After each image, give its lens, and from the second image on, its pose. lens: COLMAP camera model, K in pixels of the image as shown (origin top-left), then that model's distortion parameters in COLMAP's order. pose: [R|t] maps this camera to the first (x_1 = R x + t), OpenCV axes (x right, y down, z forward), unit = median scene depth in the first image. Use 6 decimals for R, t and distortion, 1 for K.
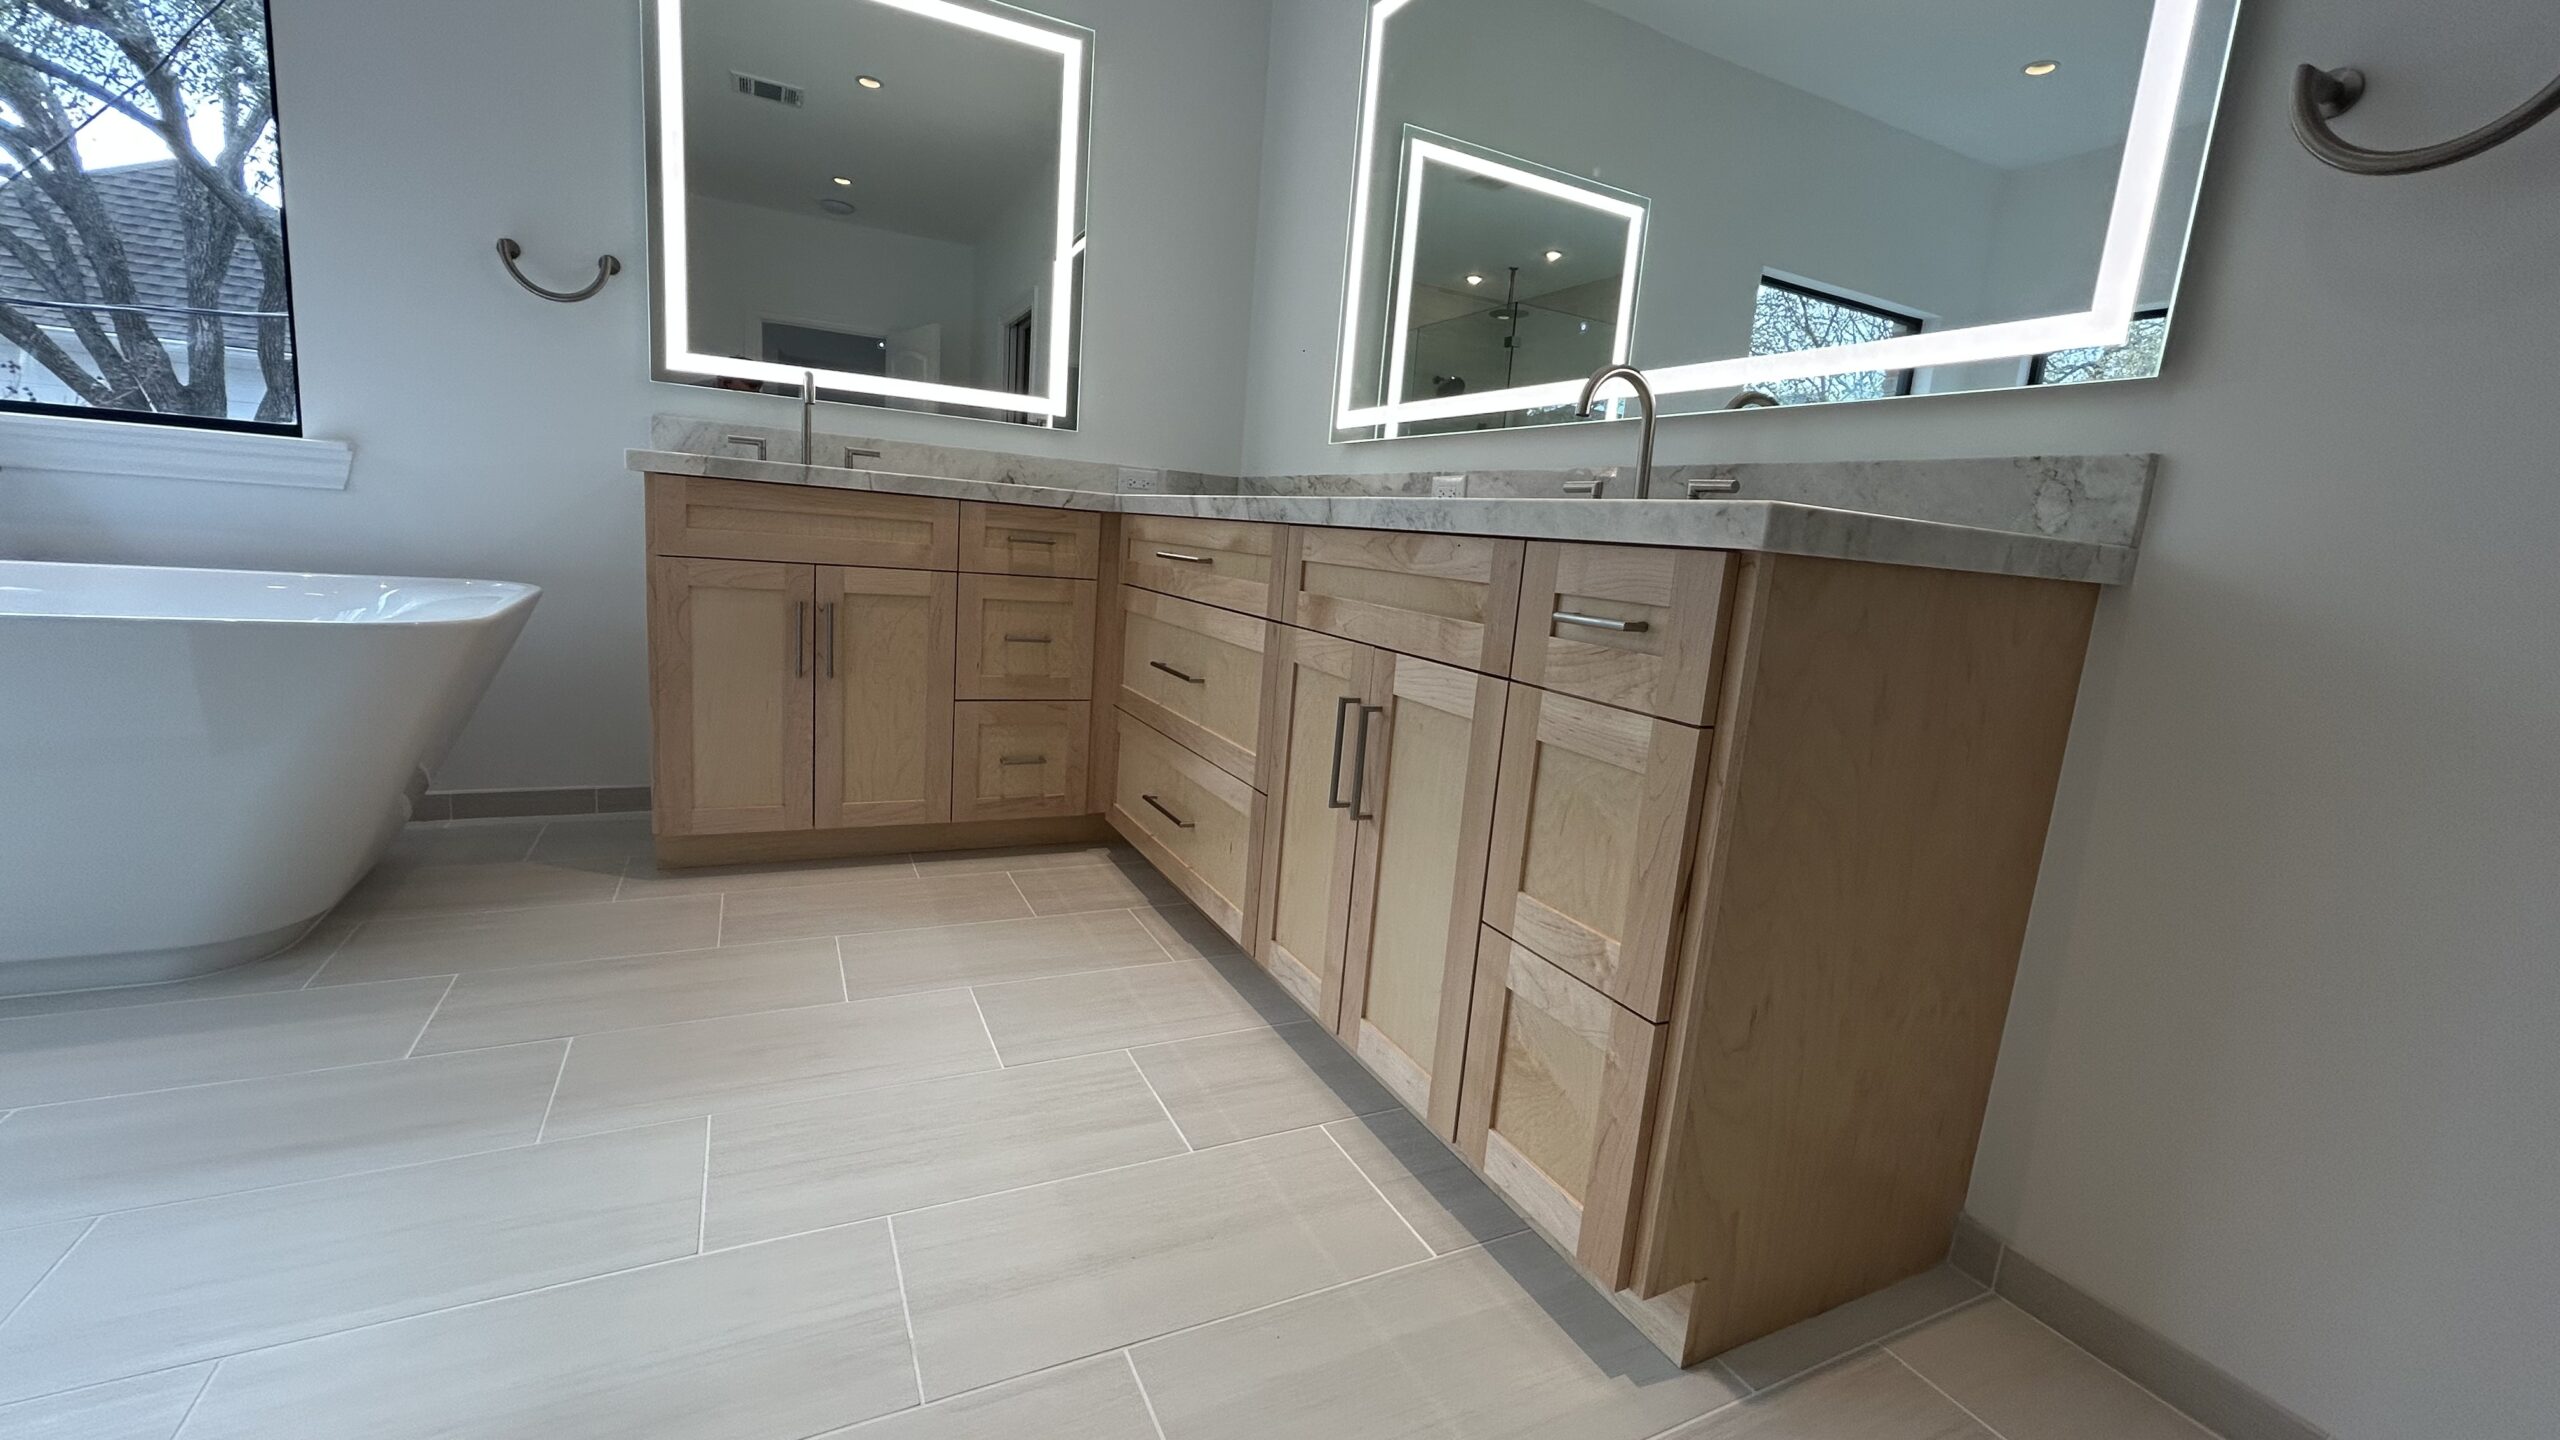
lens RADIAL K [[1037.8, 0, 1275.7], [0, 1037.8, 718.3], [0, 0, 1]] dist [0.000818, -0.000091]
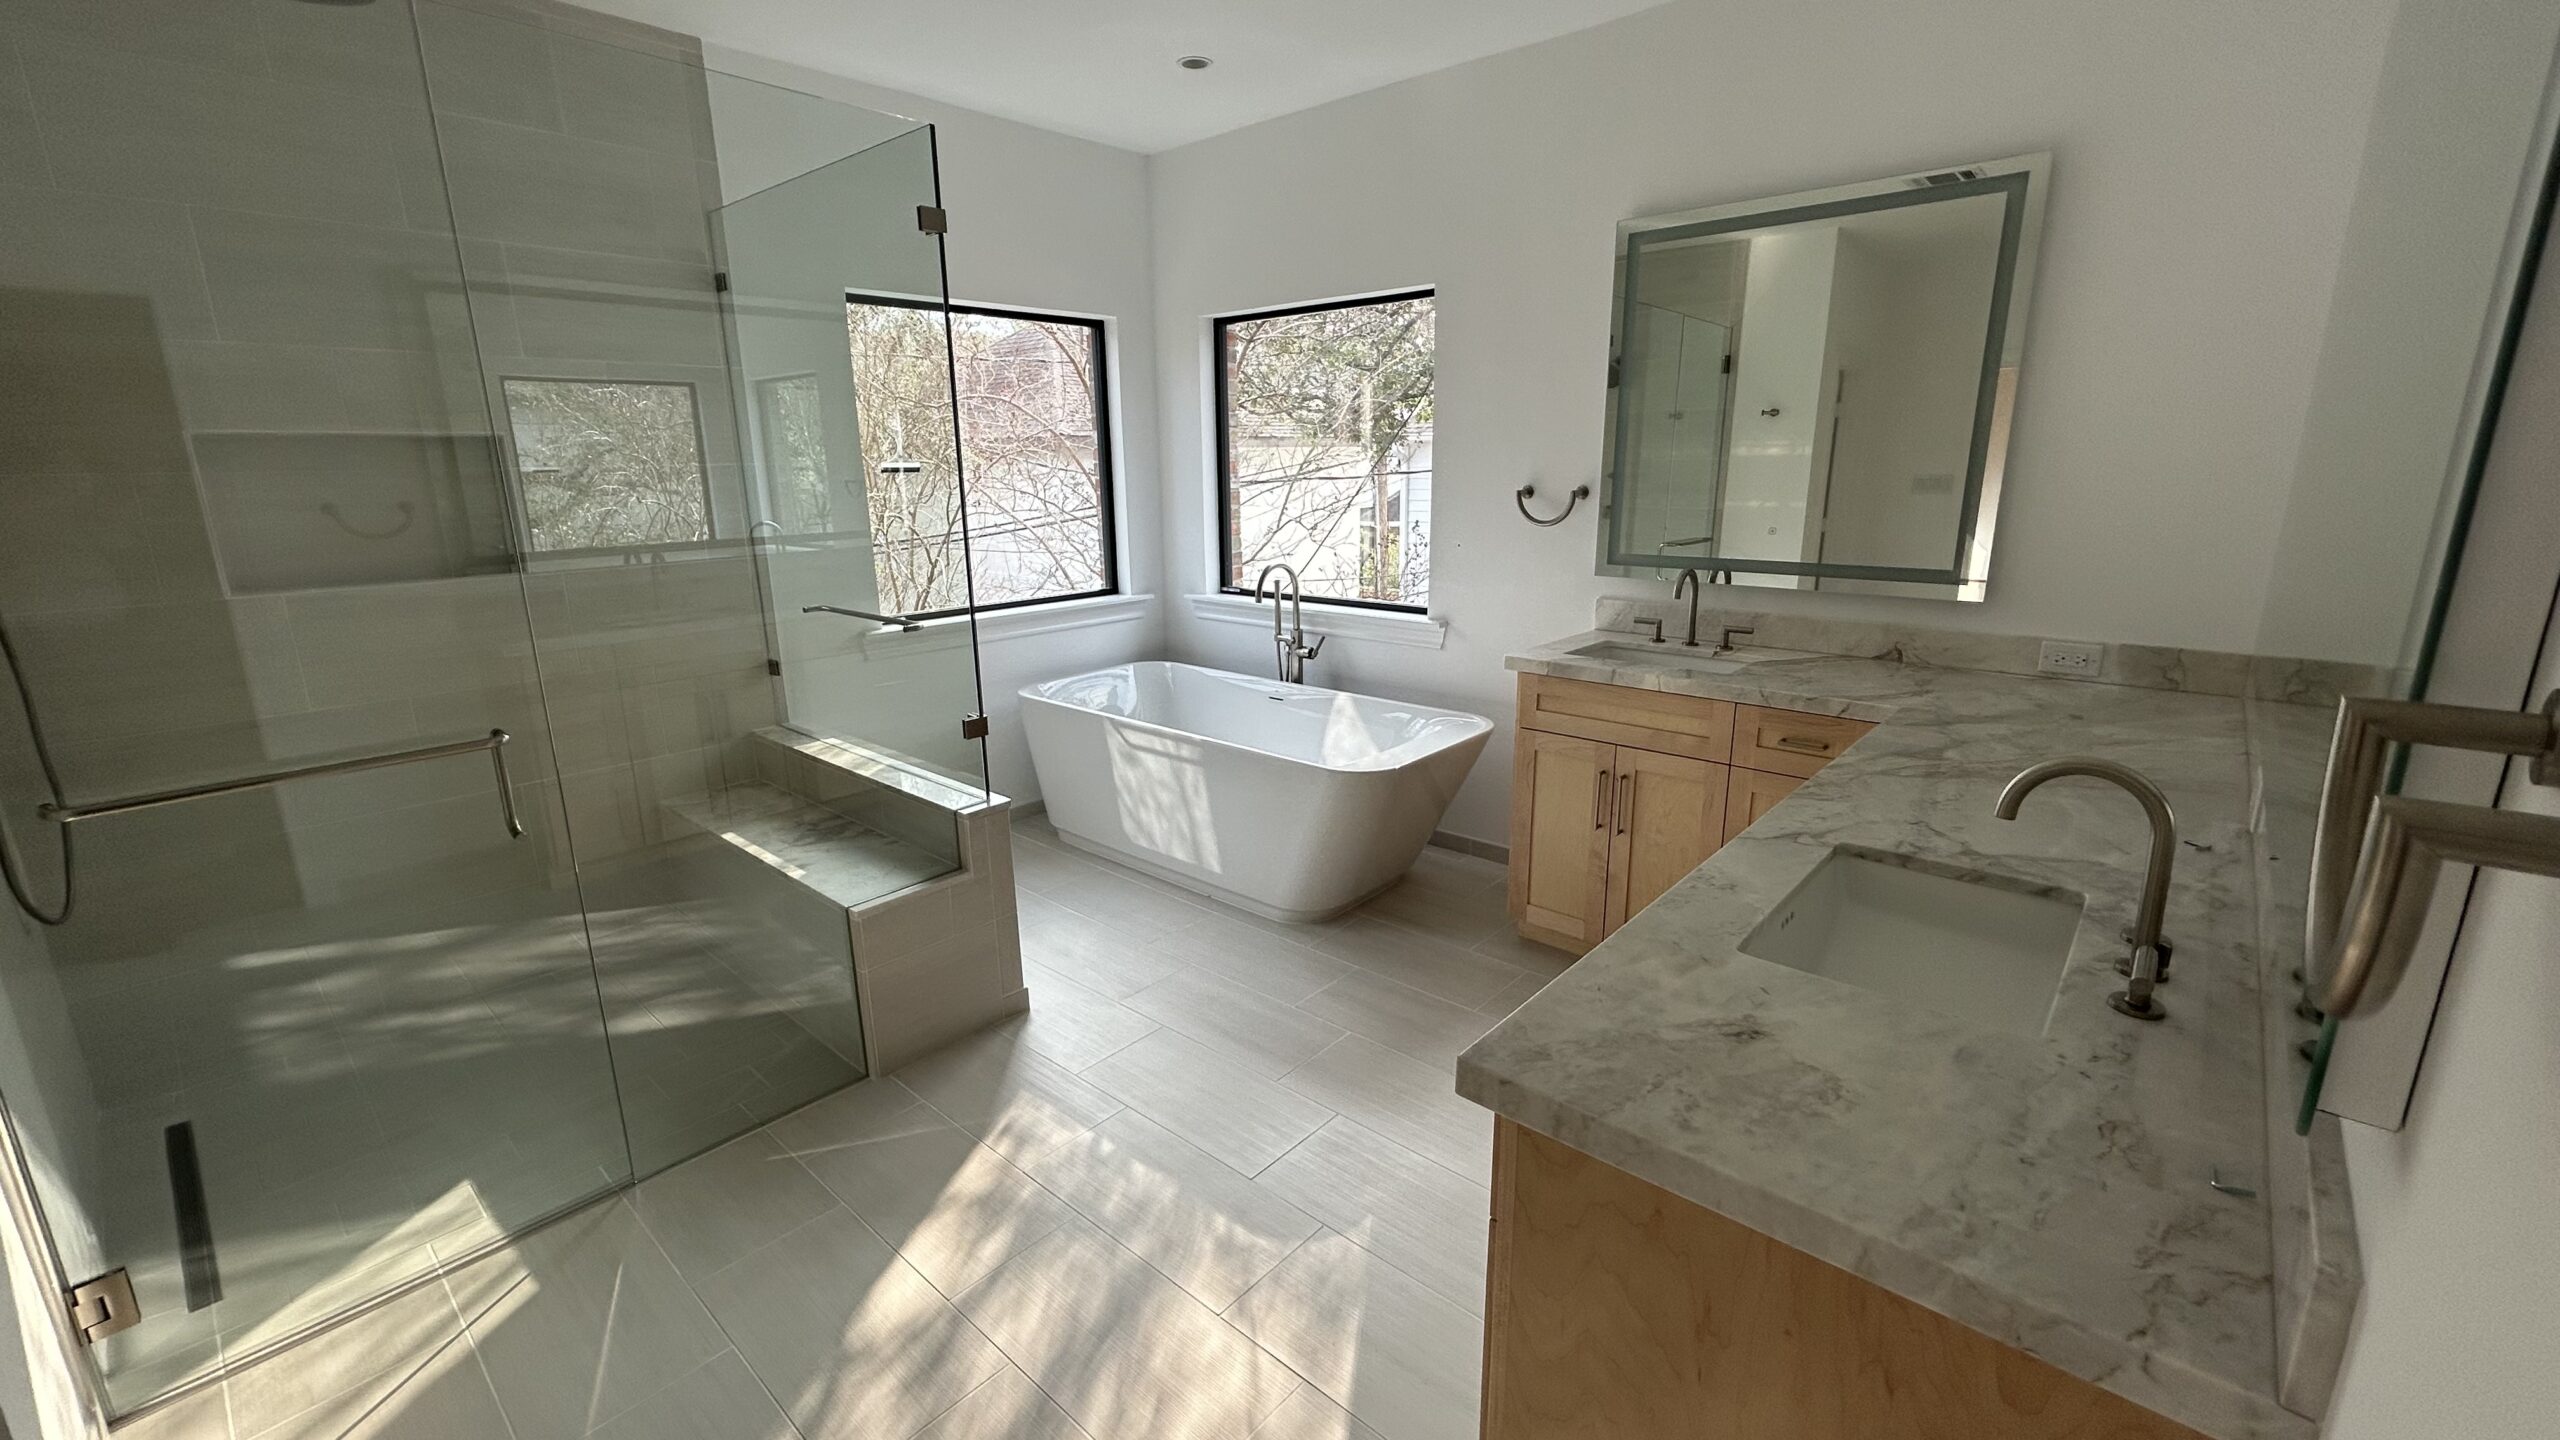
lens RADIAL K [[1037.8, 0, 1270.9], [0, 1037.8, 720.5], [0, 0, 1]] dist [0.000818, -0.000091]
pose [[0.372059, 0.147320, -0.916444, 0.516349], [-0.120722, 0.986619, 0.109590, -0.250345], [0.920325, 0.069861, 0.384865, 0.124998]]
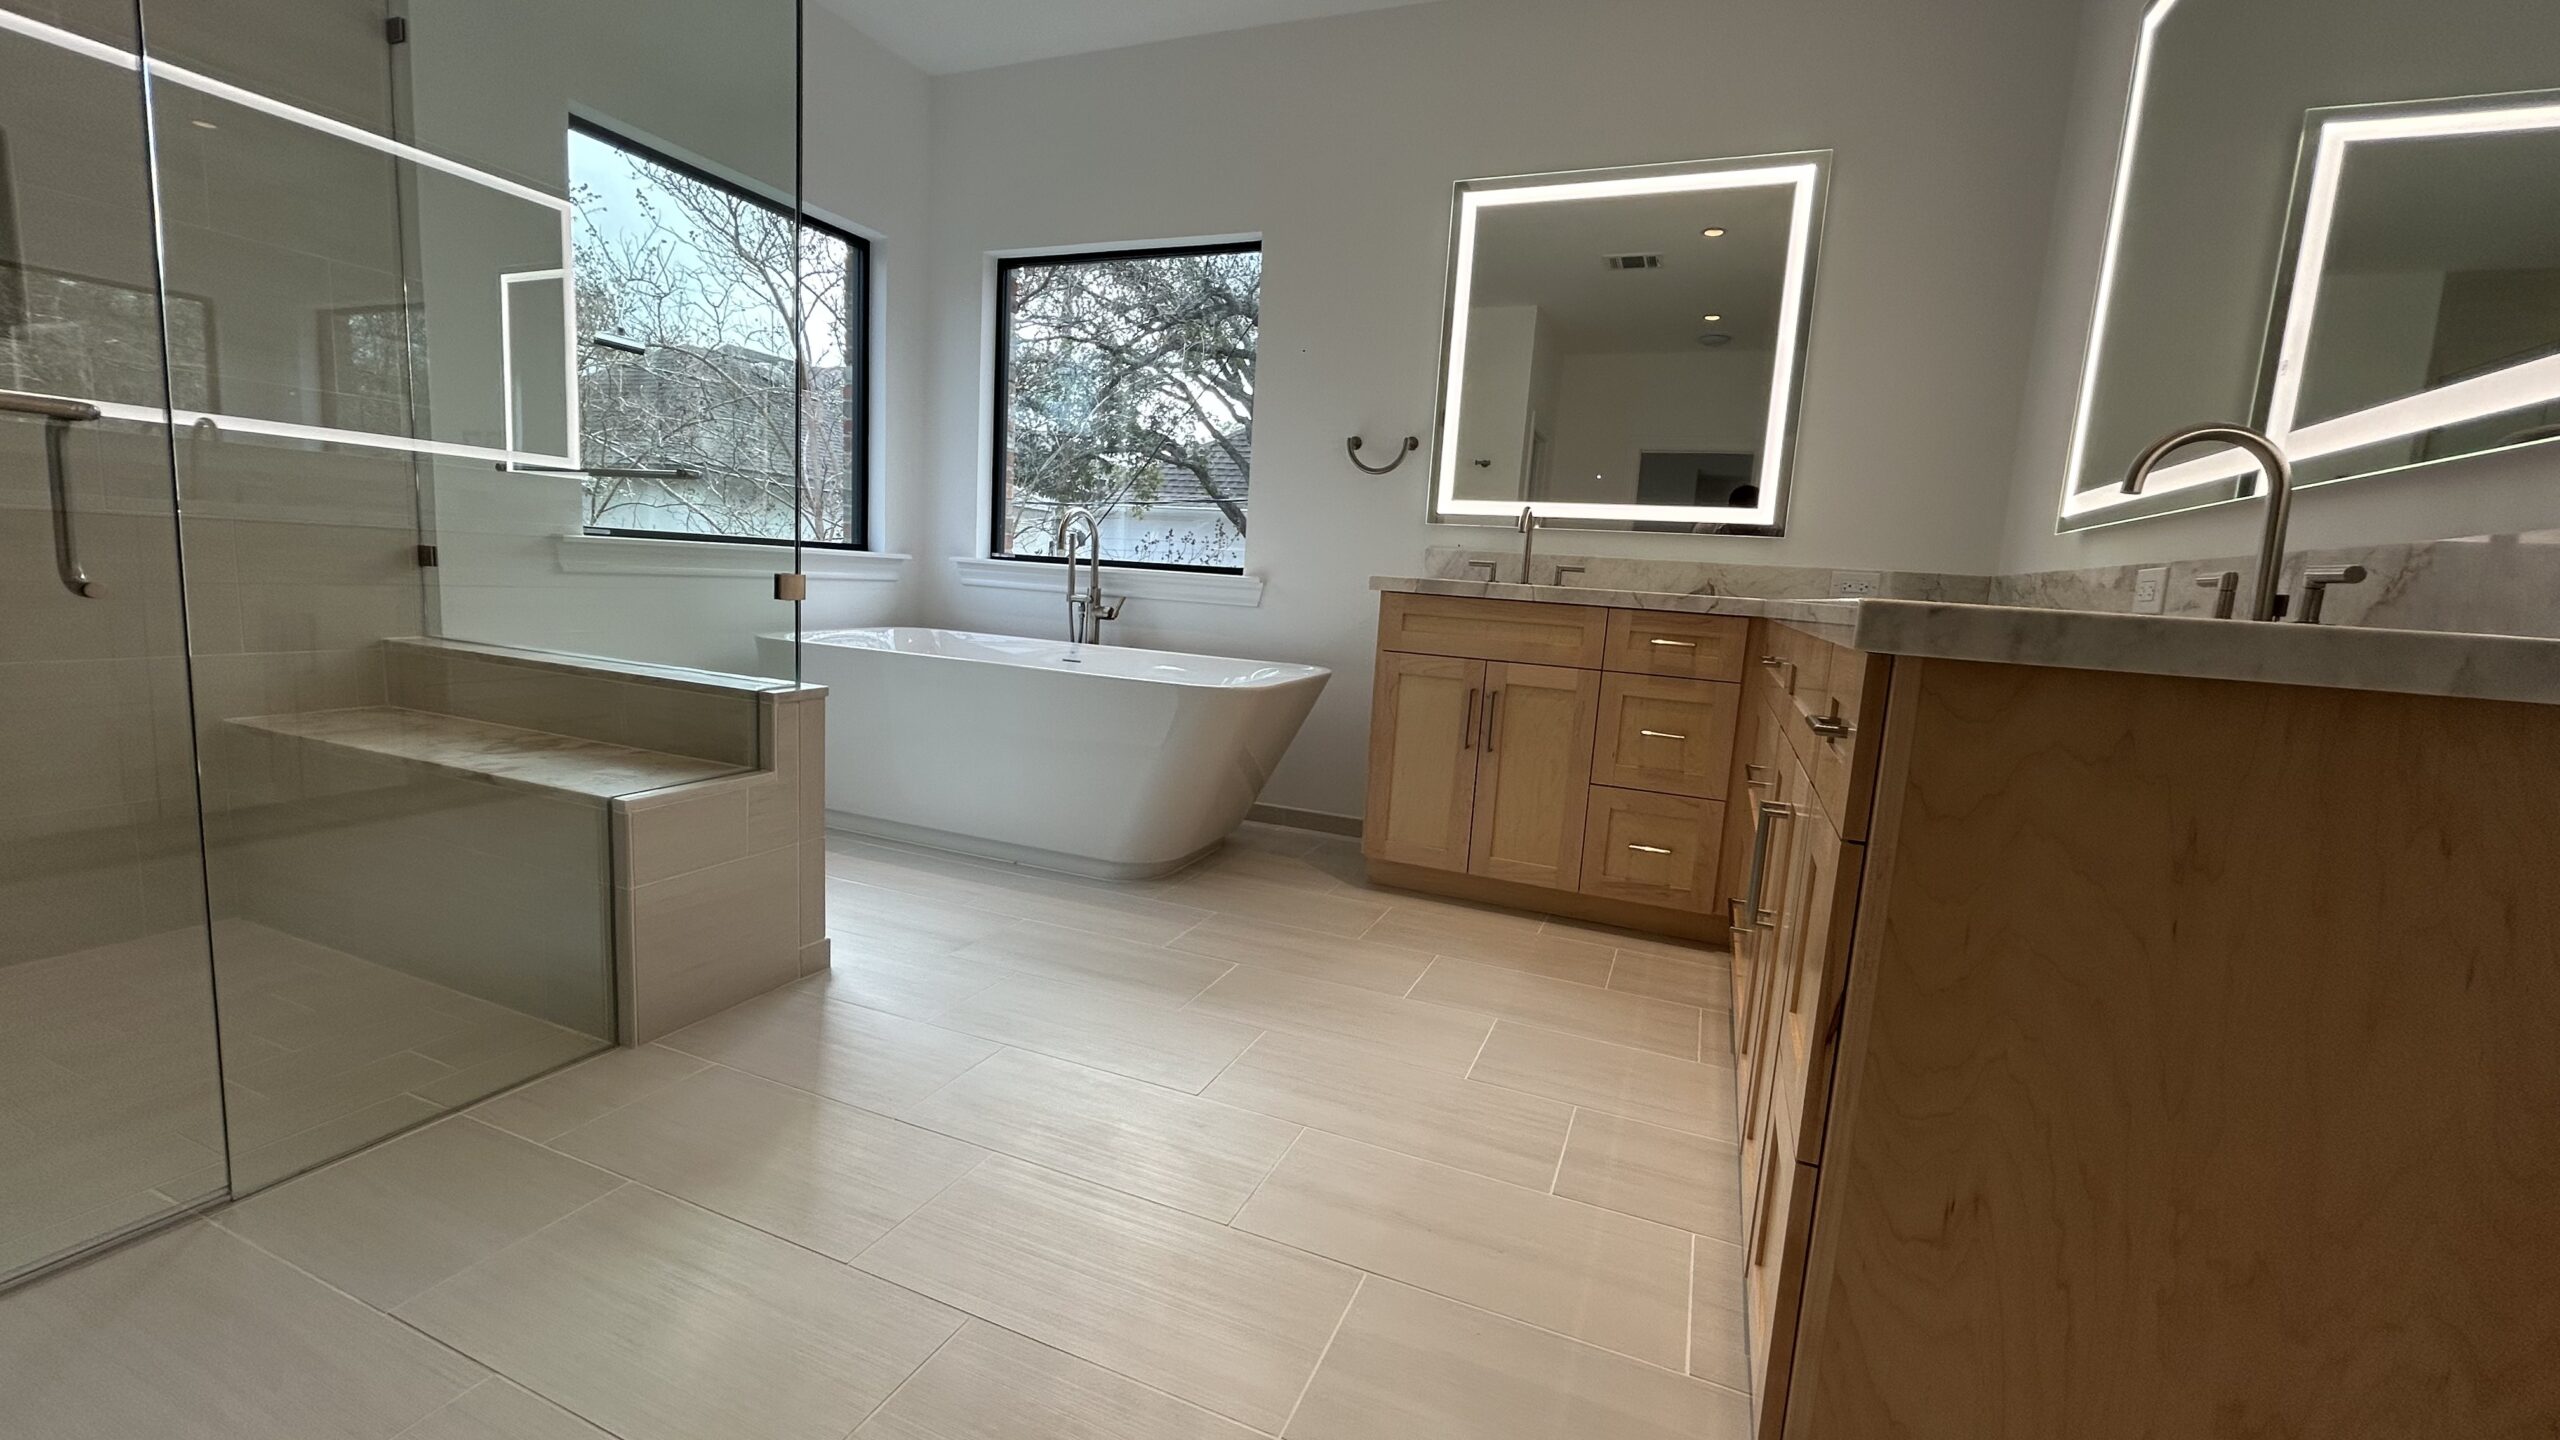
lens RADIAL K [[1037.8, 0, 1272.0], [0, 1037.8, 722.2], [0, 0, 1]] dist [0.000818, -0.000091]
pose [[0.655859, 0.069558, -0.751672, 0.309798], [-0.142923, 0.989178, -0.033169, 0.003071], [0.741230, 0.129185, 0.658703, 0.000359]]
